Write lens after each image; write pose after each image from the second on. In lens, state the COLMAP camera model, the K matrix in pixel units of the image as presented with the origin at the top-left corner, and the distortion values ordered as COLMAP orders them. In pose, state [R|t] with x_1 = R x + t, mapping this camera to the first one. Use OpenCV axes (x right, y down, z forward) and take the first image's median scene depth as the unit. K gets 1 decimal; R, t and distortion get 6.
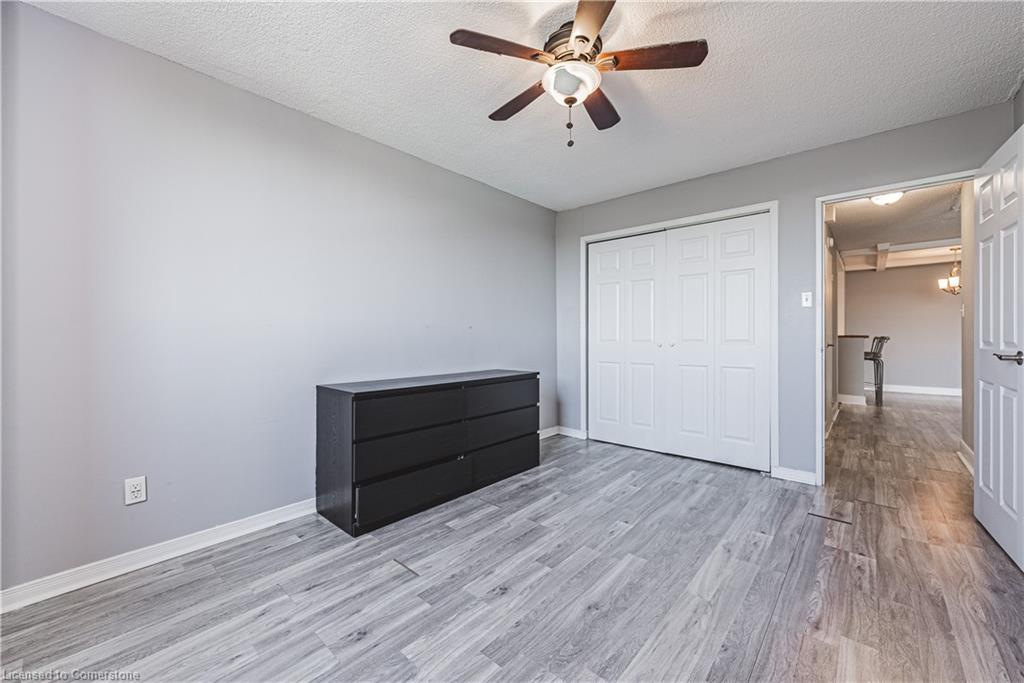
lens RADIAL K [[411.9, 0, 513.0], [0, 411.9, 333.8], [0, 0, 1]] dist [-0.000871, 0.000285]
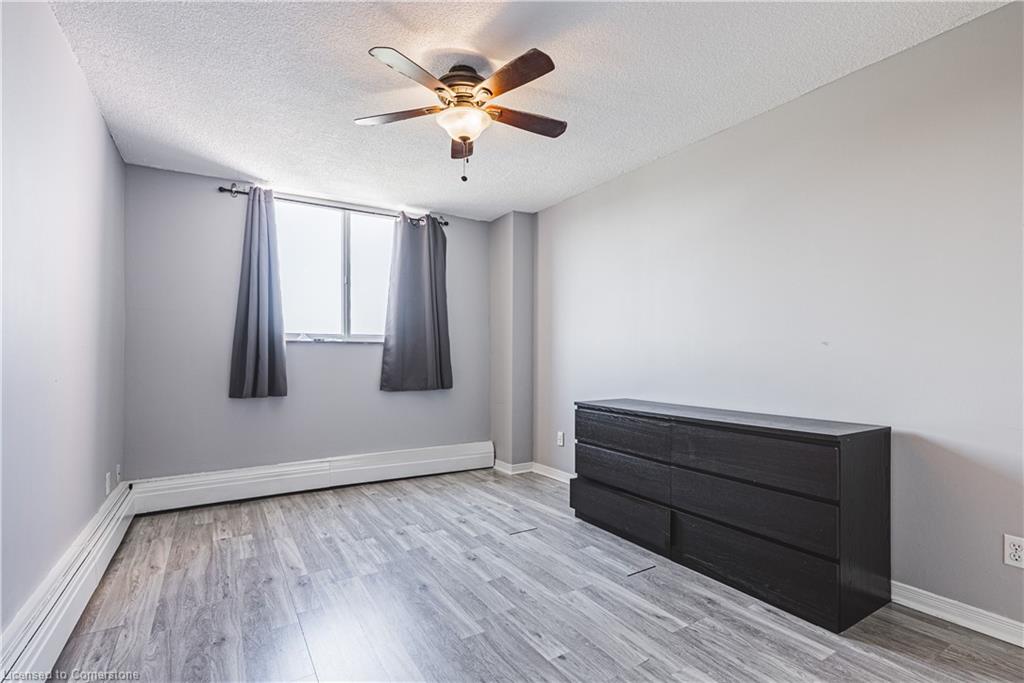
lens RADIAL K [[477.6, 0, 505.6], [0, 477.6, 360.2], [0, 0, 1]] dist [0.000778, -0.000160]
pose [[-0.304060, 0.009633, -0.952604, 1.242765], [0.003491, 0.999953, 0.008997, -0.002383], [0.952646, -0.000590, -0.304080, 1.429727]]
